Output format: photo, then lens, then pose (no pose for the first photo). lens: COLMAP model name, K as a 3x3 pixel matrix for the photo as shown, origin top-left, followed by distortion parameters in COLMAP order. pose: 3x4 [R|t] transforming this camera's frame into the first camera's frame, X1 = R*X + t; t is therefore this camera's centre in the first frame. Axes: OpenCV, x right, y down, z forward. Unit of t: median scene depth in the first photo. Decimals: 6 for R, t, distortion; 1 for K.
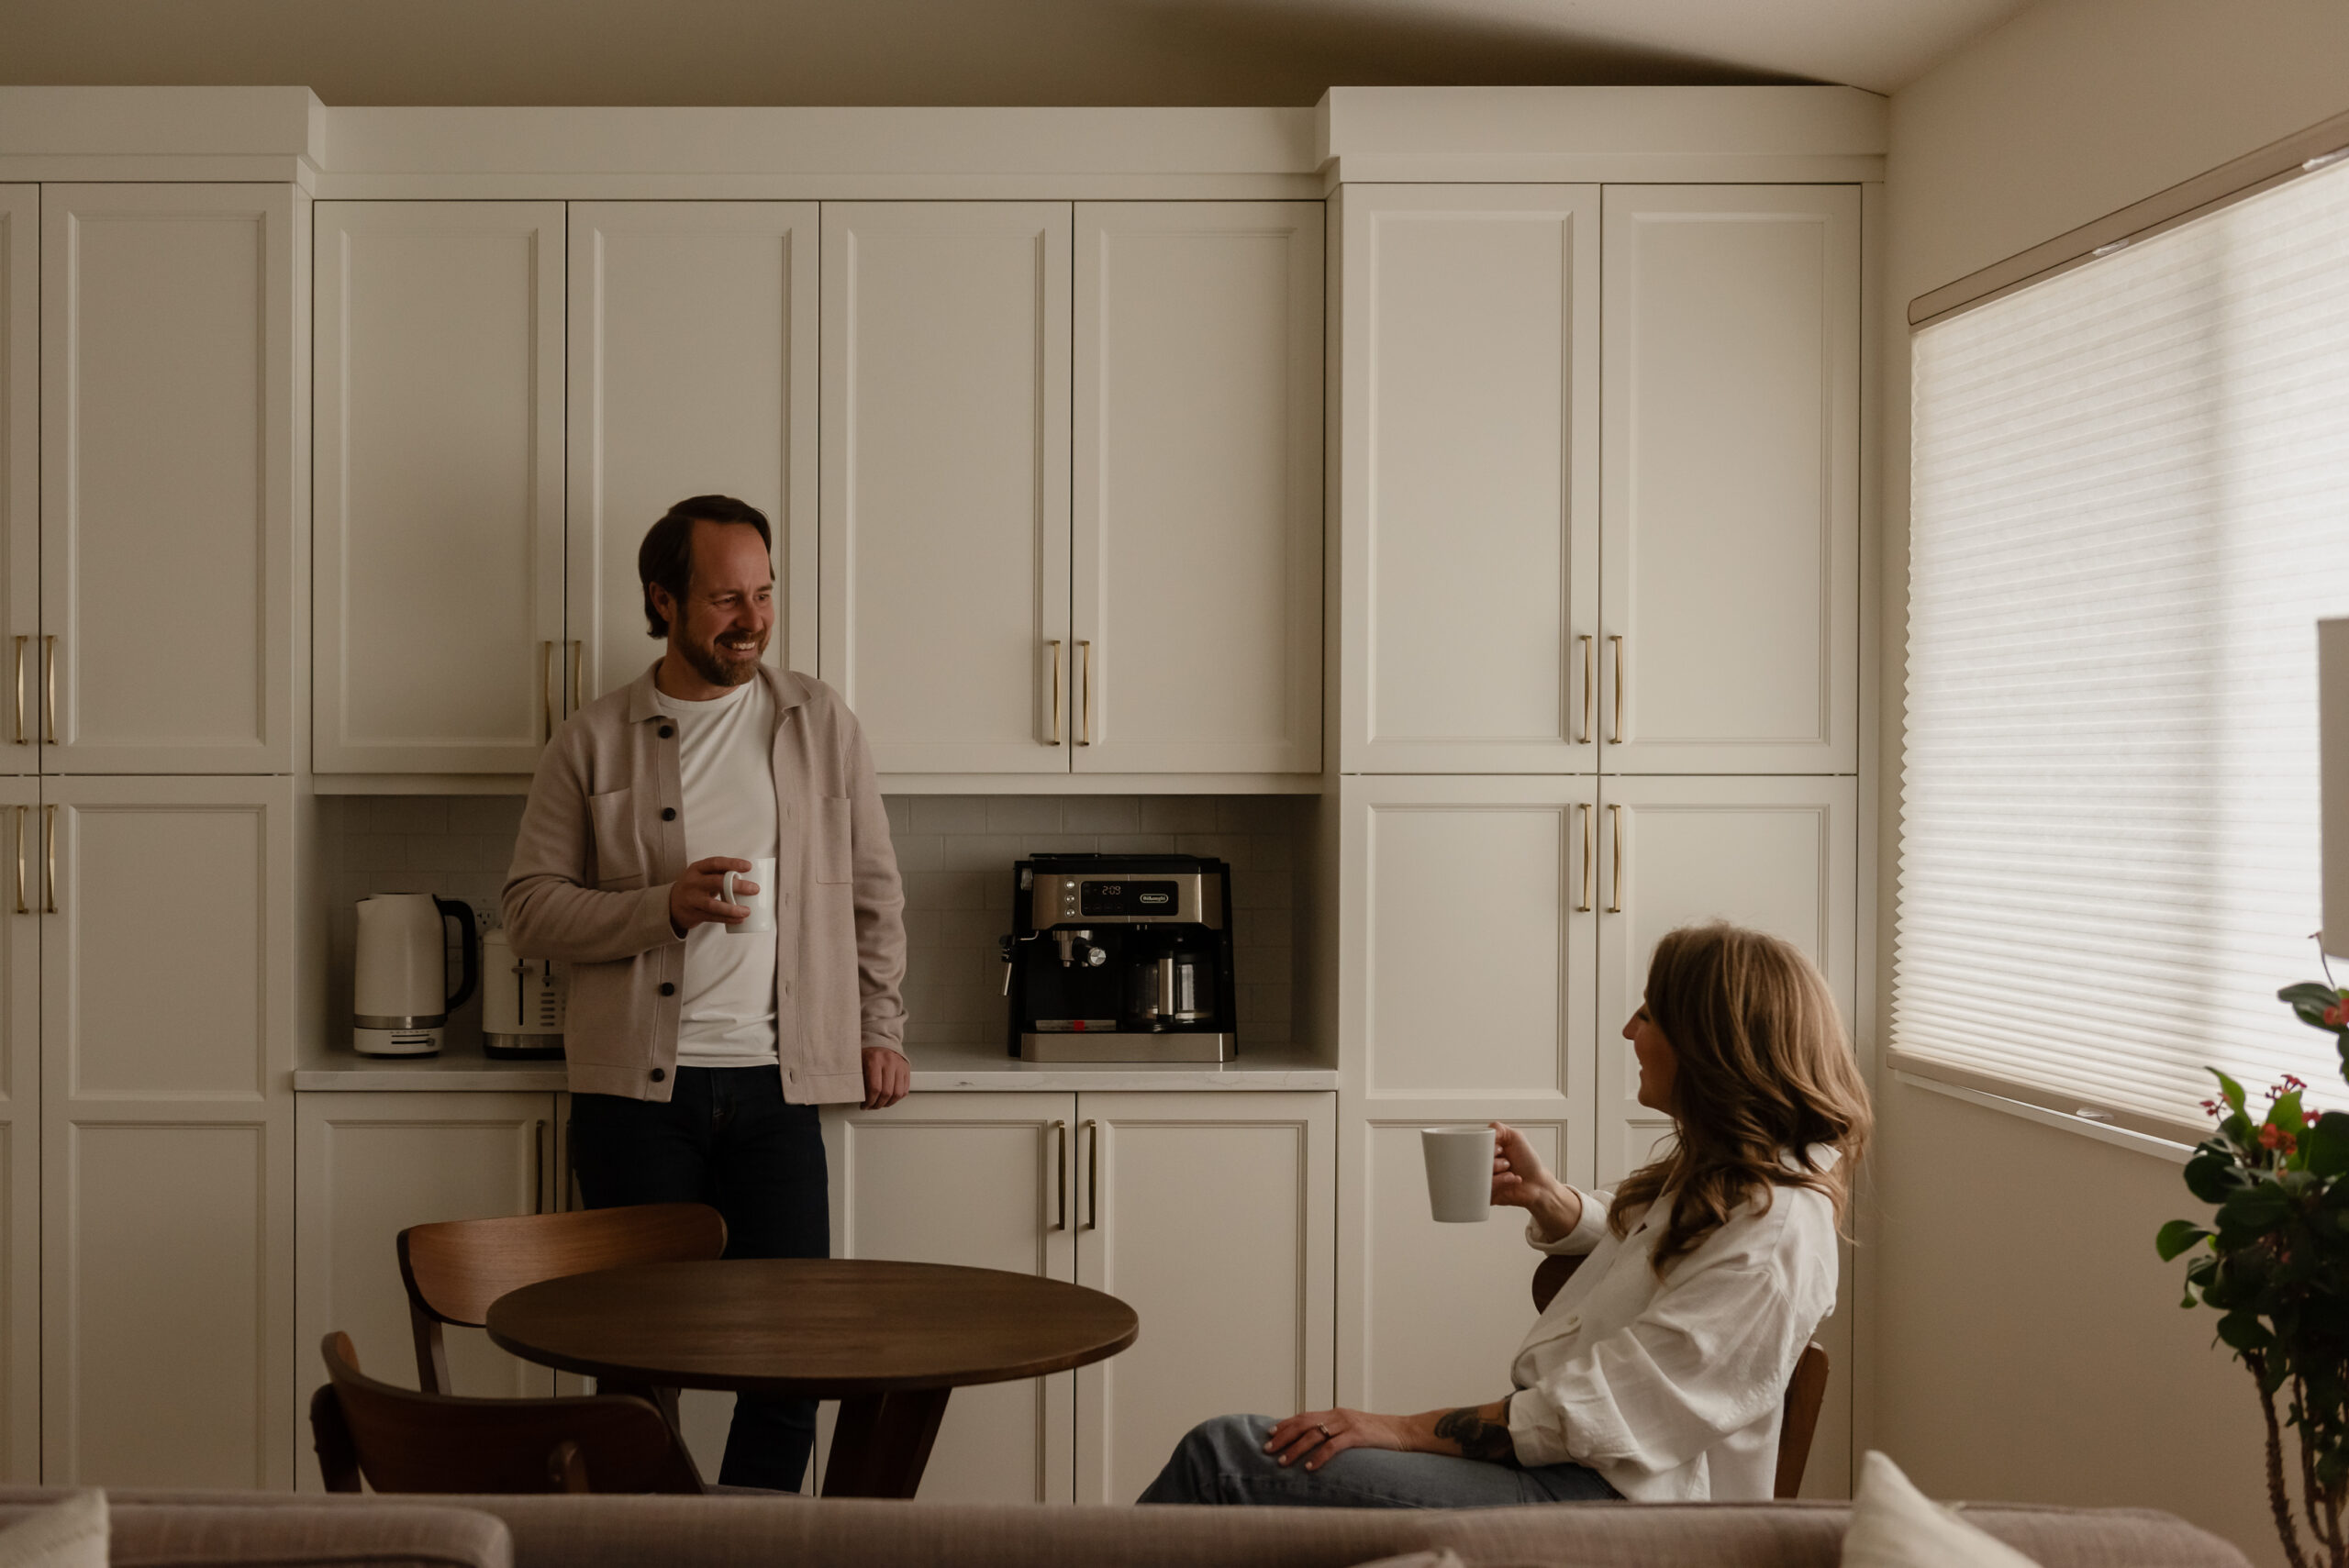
lens RADIAL K [[2303.2, 0, 1174.5], [0, 2303.2, 784.0], [0, 0, 1]] dist [0.018414, -0.094582]
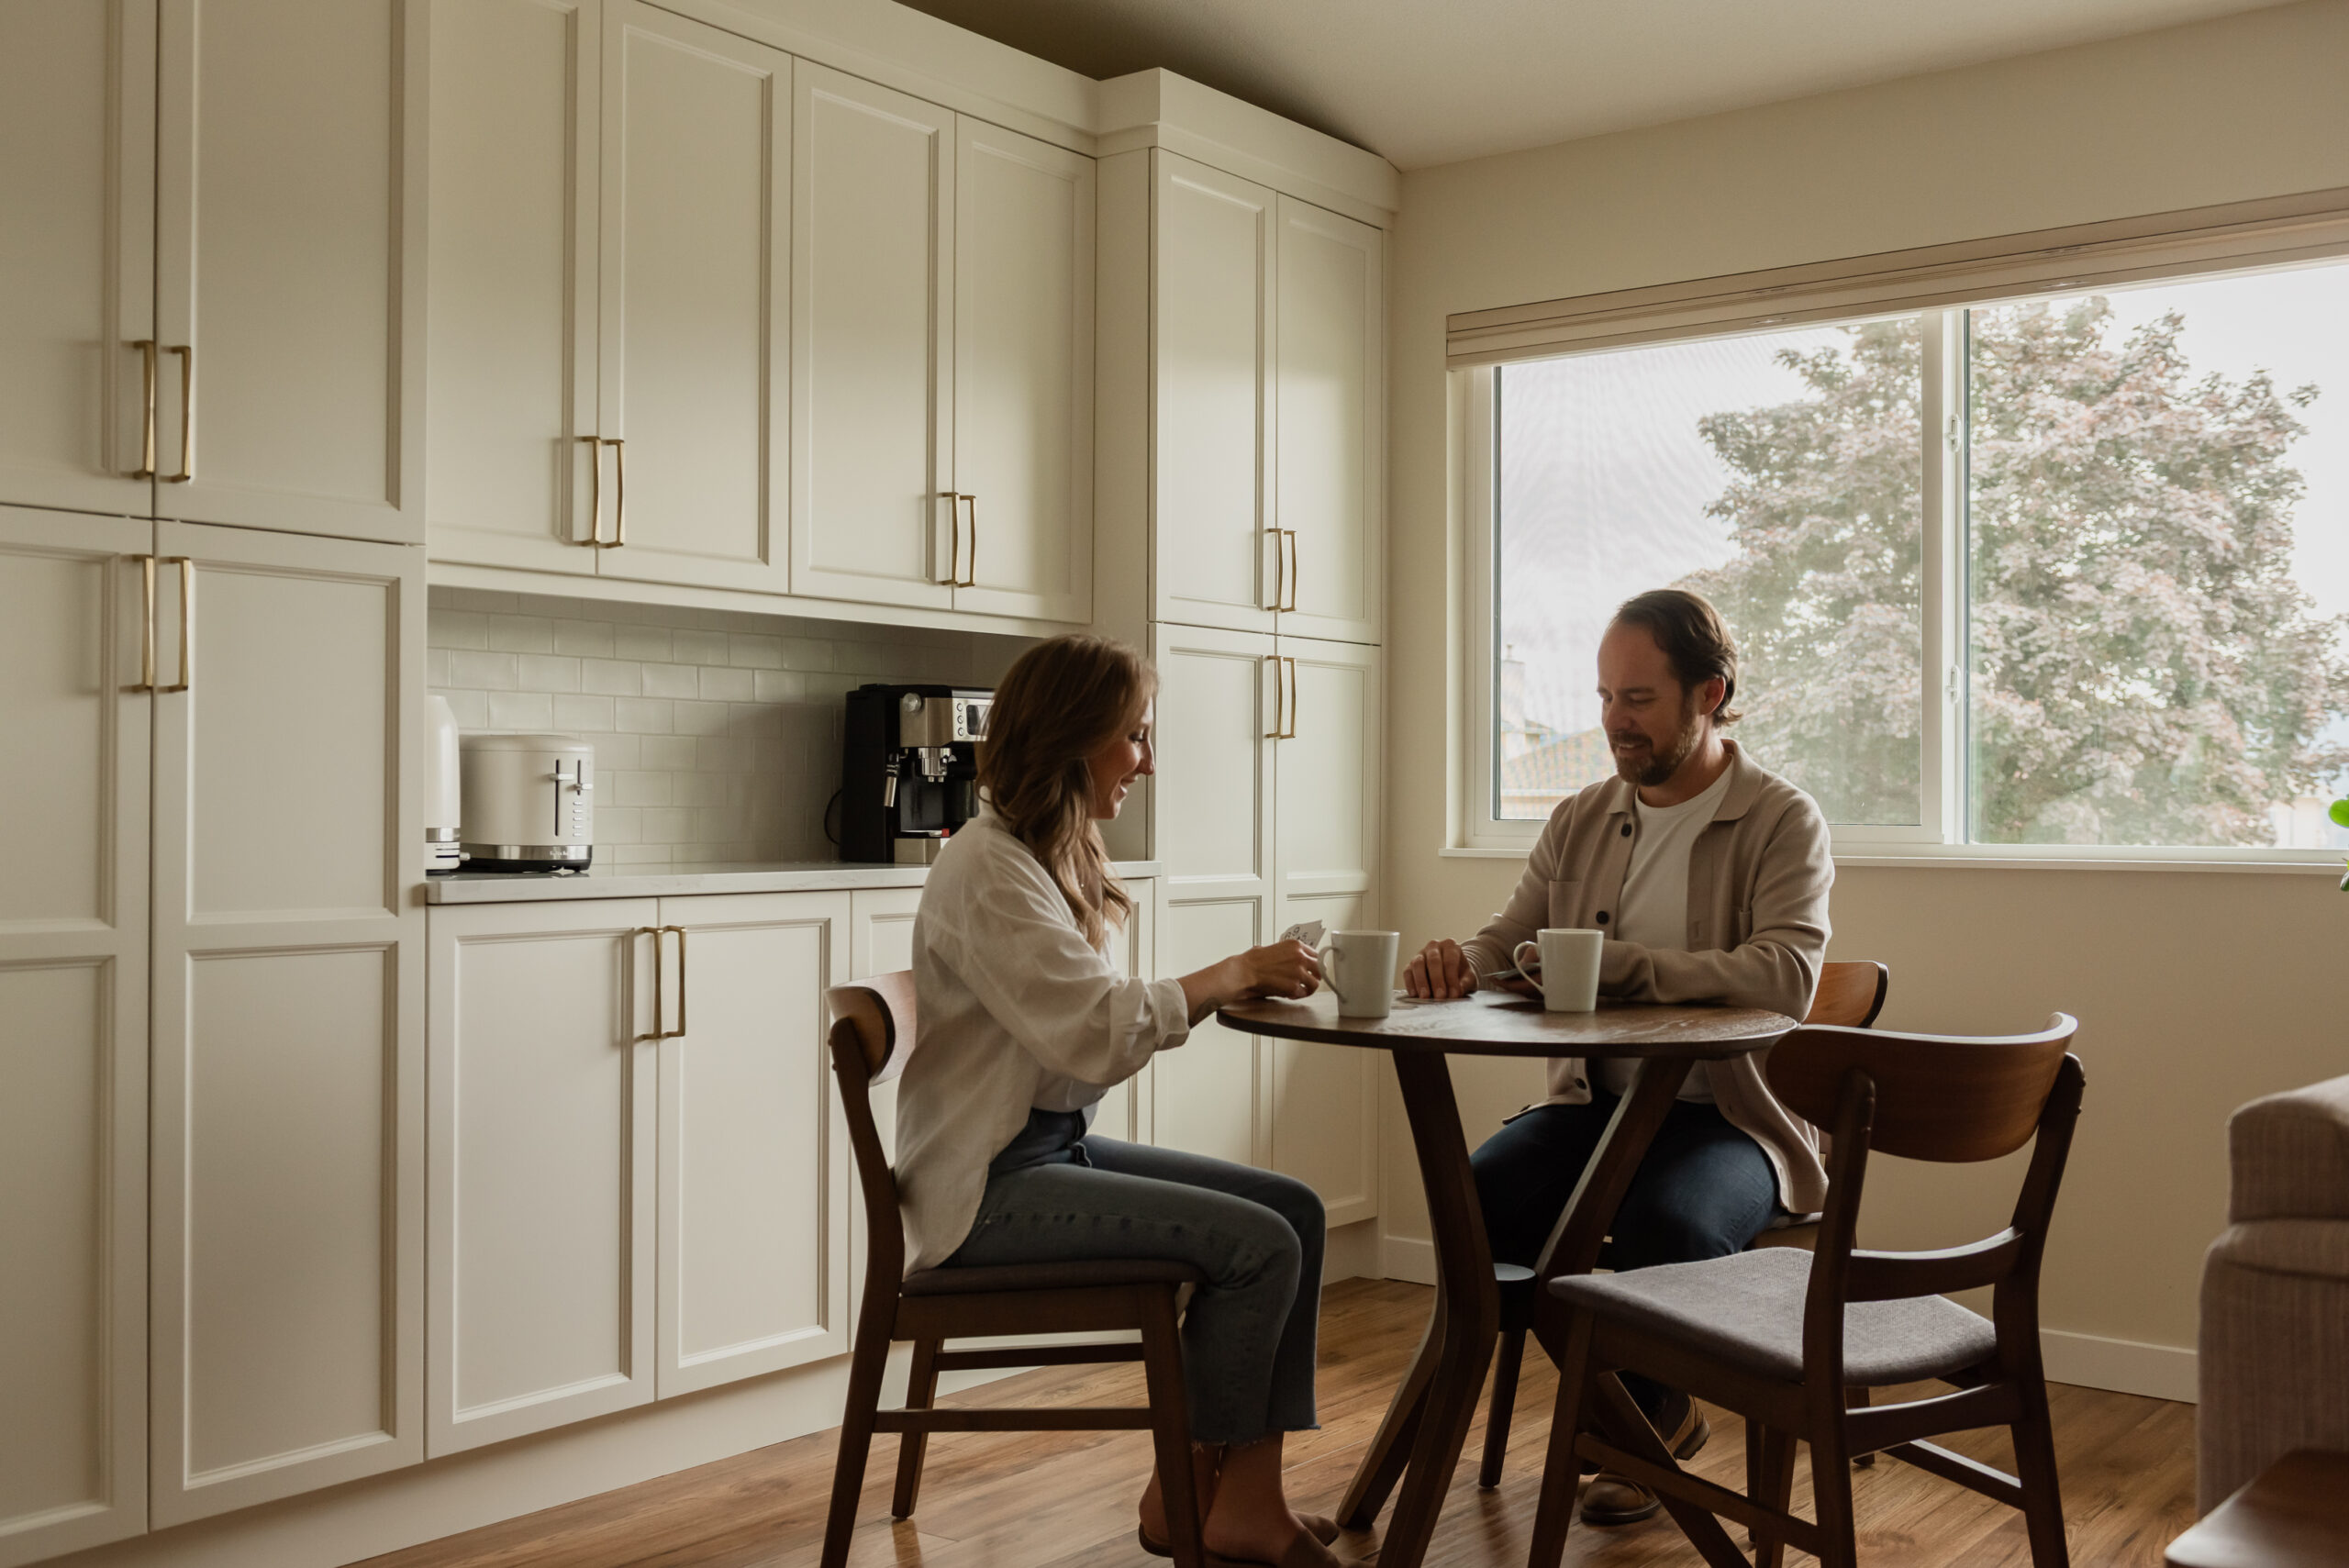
lens RADIAL K [[2303.2, 0, 1174.5], [0, 2303.2, 784.0], [0, 0, 1]] dist [0.018414, -0.094582]
pose [[0.619374, 0.007712, 0.785058, -0.891988], [0.005075, 0.999892, -0.013827, 0.100032], [-0.785080, 0.012548, 0.619268, 0.224442]]
